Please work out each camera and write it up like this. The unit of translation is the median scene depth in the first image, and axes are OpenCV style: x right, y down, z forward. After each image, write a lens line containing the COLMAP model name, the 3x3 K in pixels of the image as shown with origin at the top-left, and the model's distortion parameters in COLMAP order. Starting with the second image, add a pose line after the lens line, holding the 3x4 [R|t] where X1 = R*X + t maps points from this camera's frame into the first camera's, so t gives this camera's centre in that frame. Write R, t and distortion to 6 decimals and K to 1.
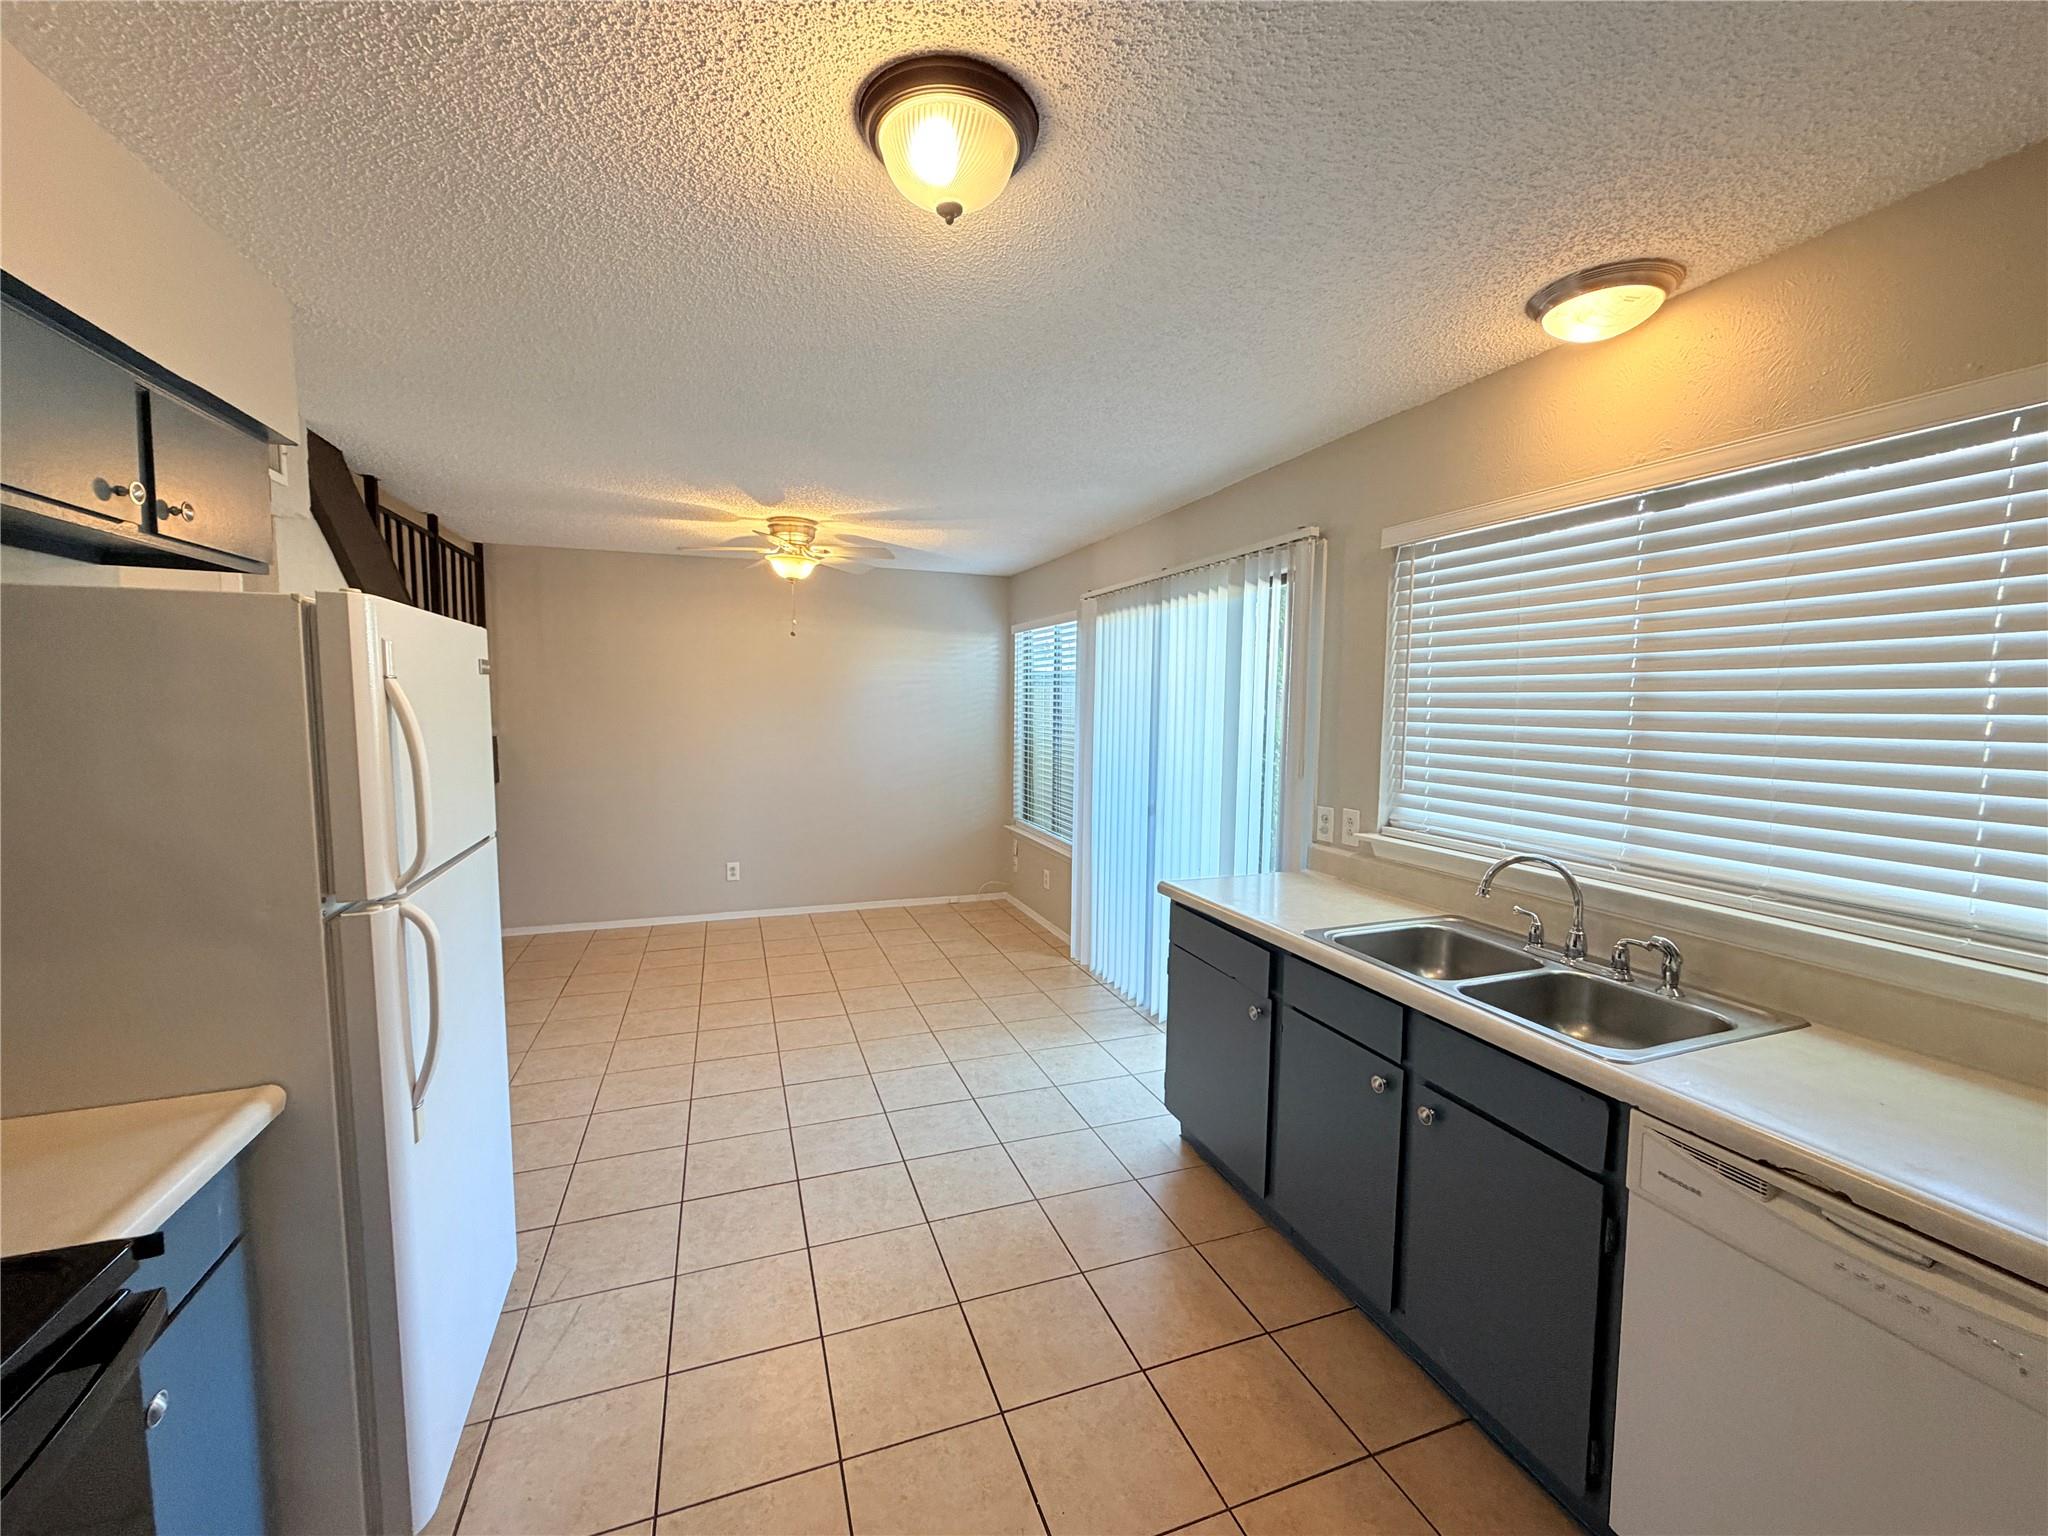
lens RADIAL K [[820.7, 0, 1019.2], [0, 820.7, 767.6], [0, 0, 1]] dist [0.002014, 0.000487]
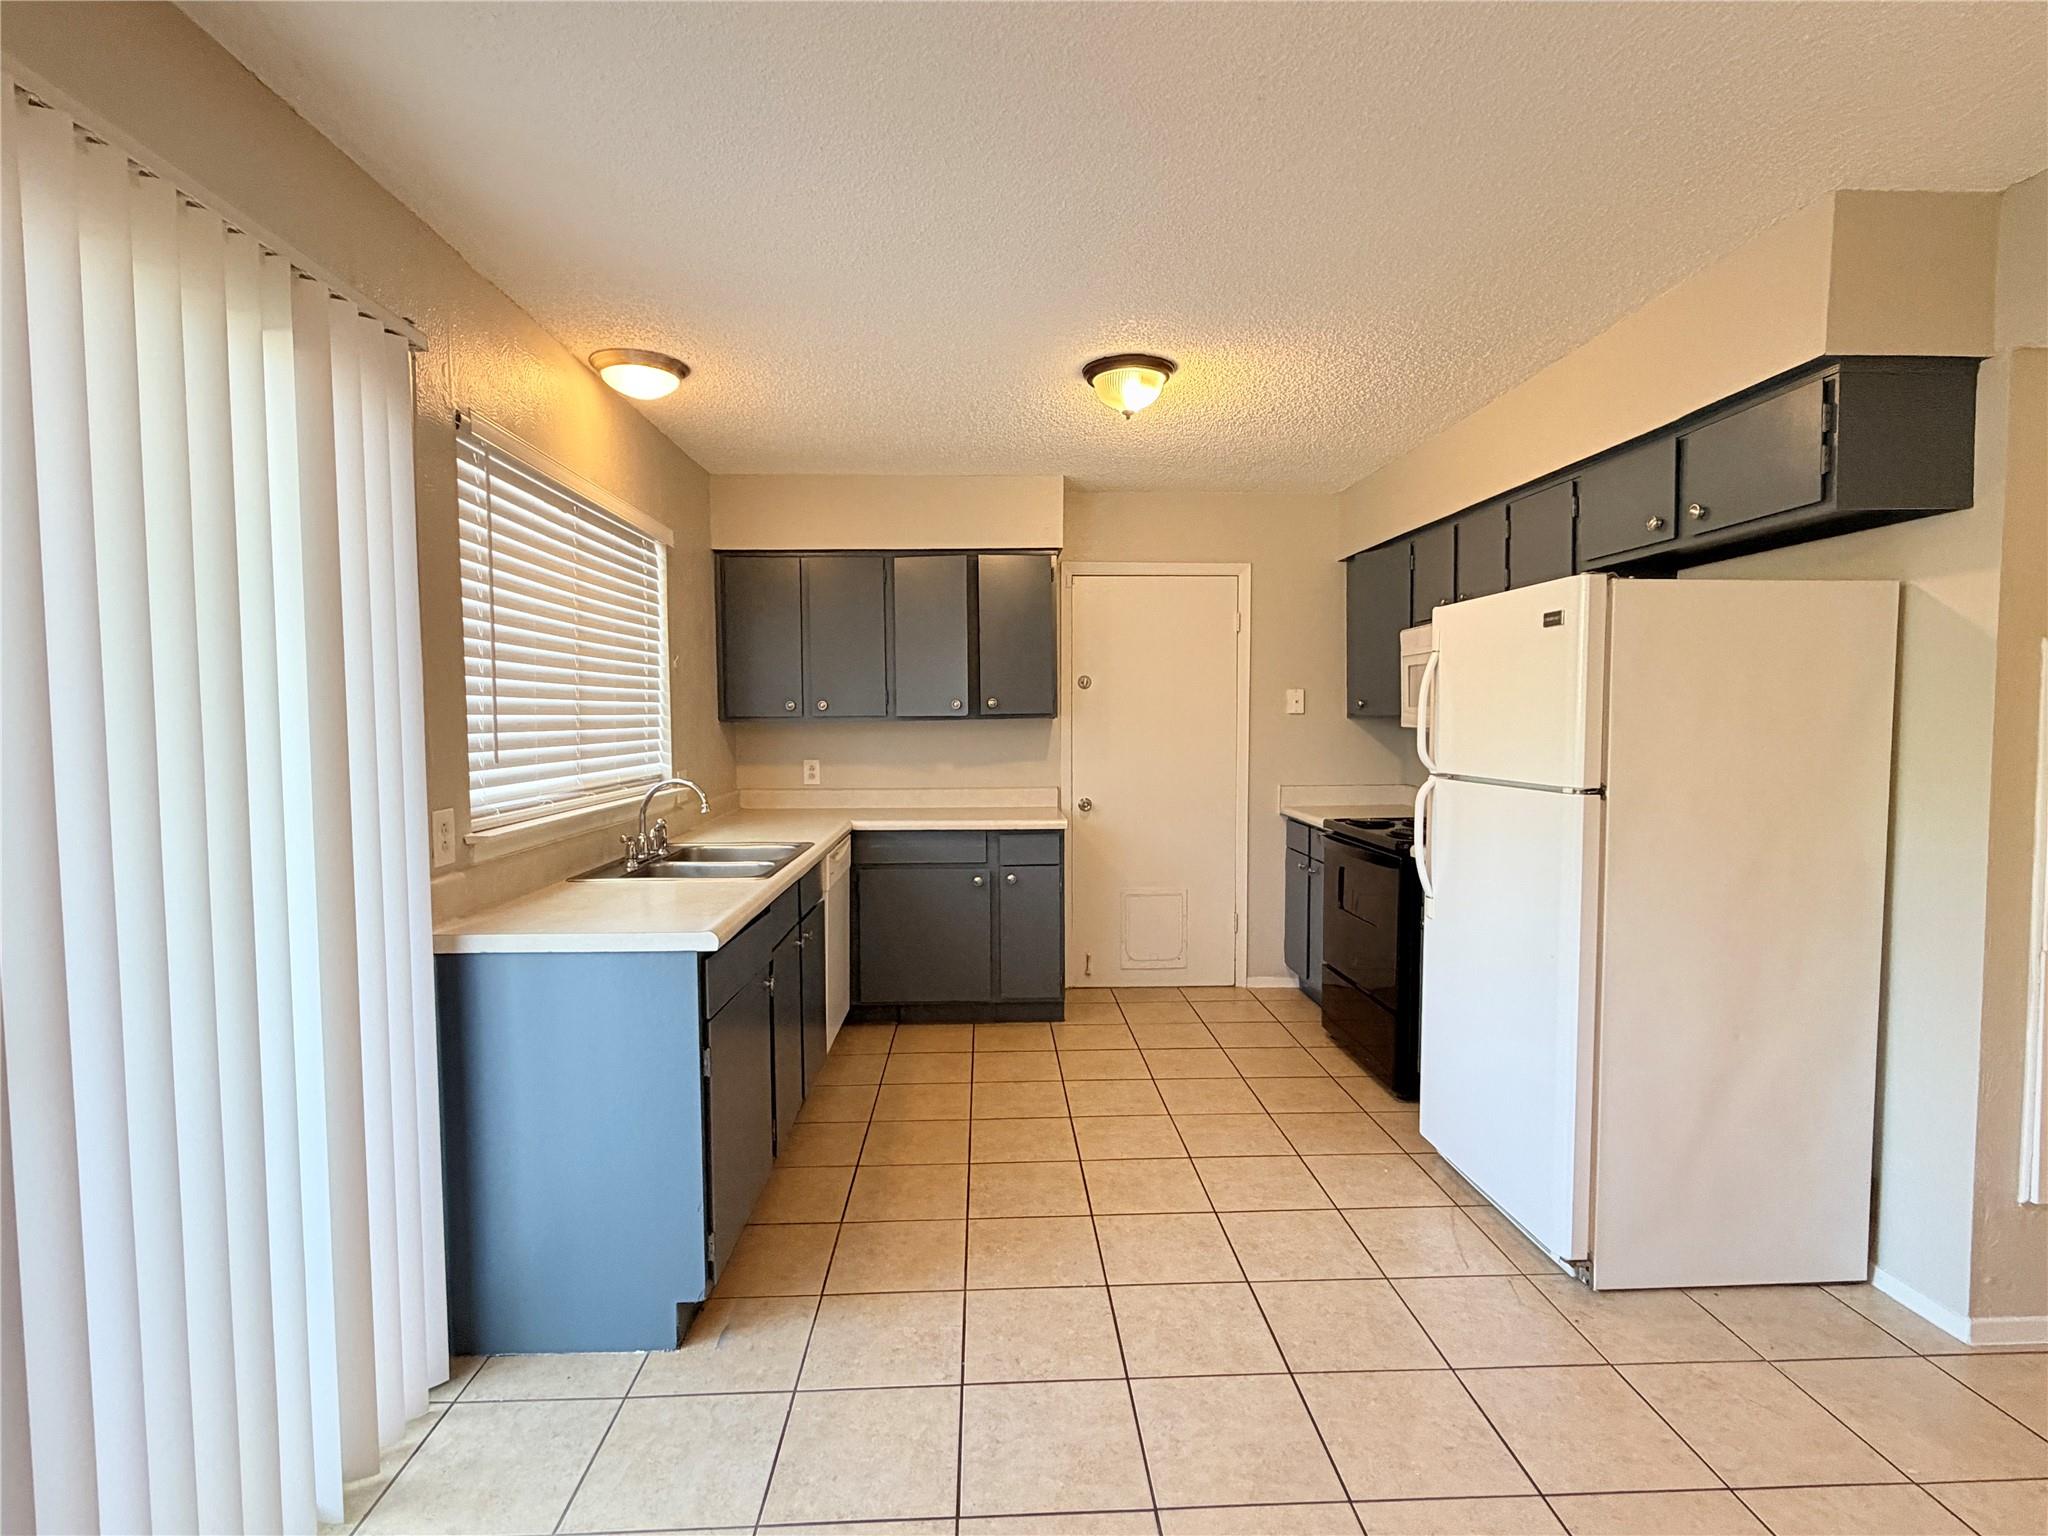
lens RADIAL K [[1008.6, 0, 1022.8], [0, 1008.6, 772.4], [0, 0, 1]] dist [0.000535, 0.000437]
pose [[-0.953851, -0.021328, 0.299522, -0.272252], [0.020094, 0.990705, 0.134535, -0.076684], [-0.299607, 0.134345, -0.944557, 1.617804]]
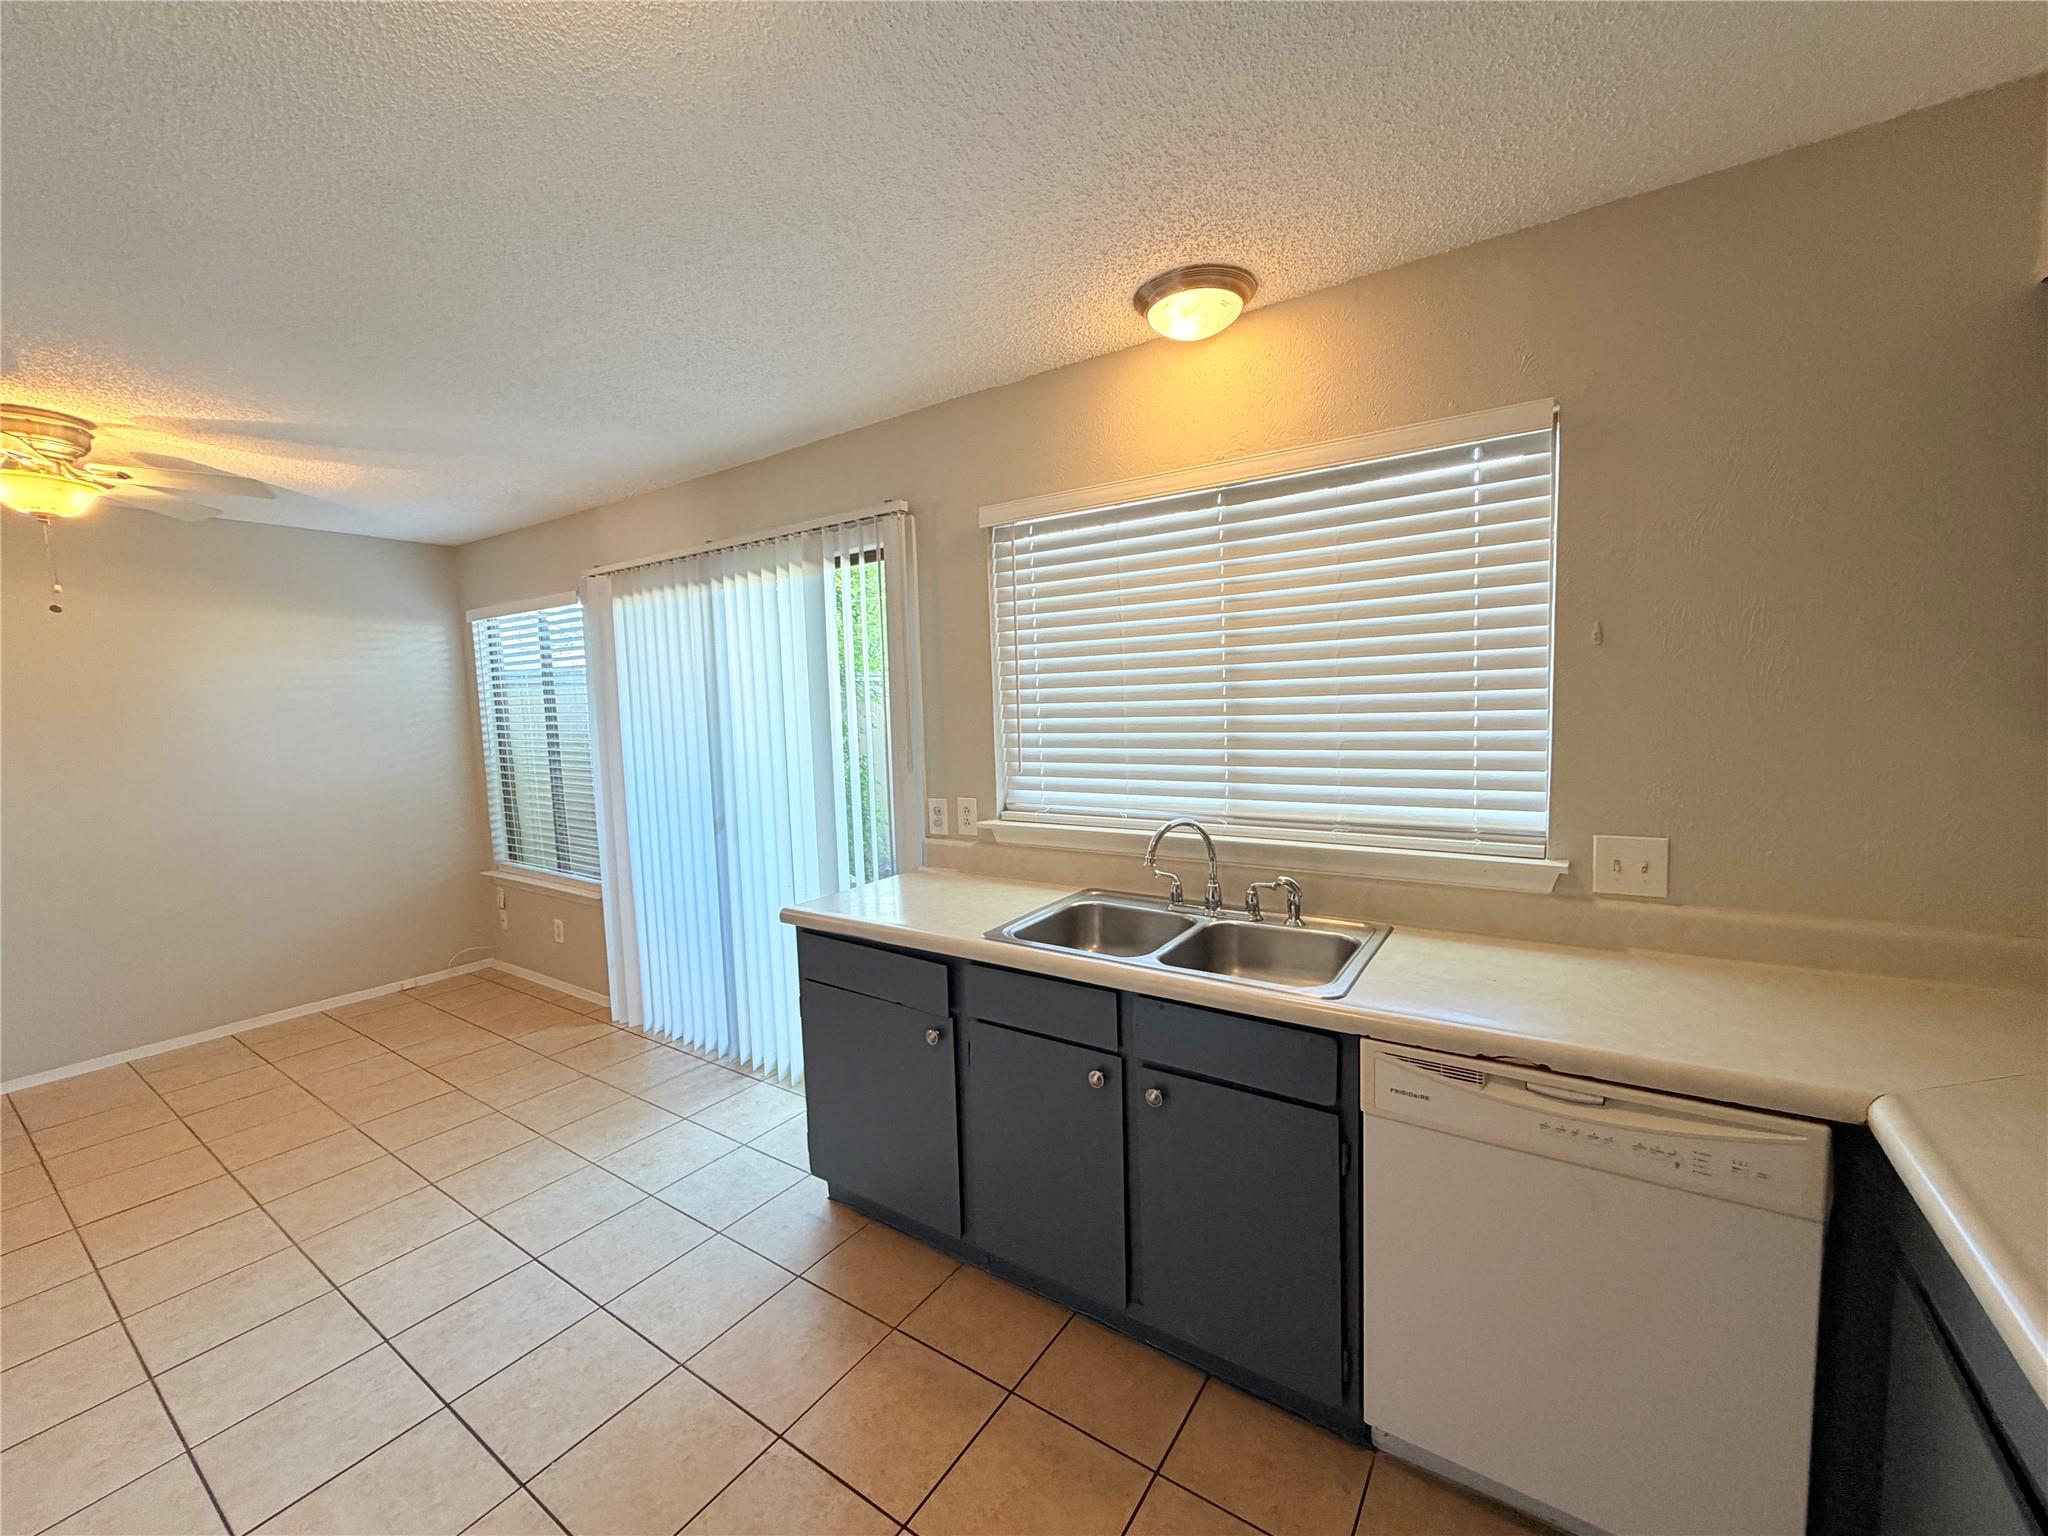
lens RADIAL K [[820.7, 0, 1019.2], [0, 820.7, 767.6], [0, 0, 1]] dist [0.002014, 0.000487]
pose [[0.809442, -0.086652, 0.580772, -0.103791], [0.088482, 0.995758, 0.025250, -0.003624], [-0.580496, 0.030950, 0.813675, 0.177417]]
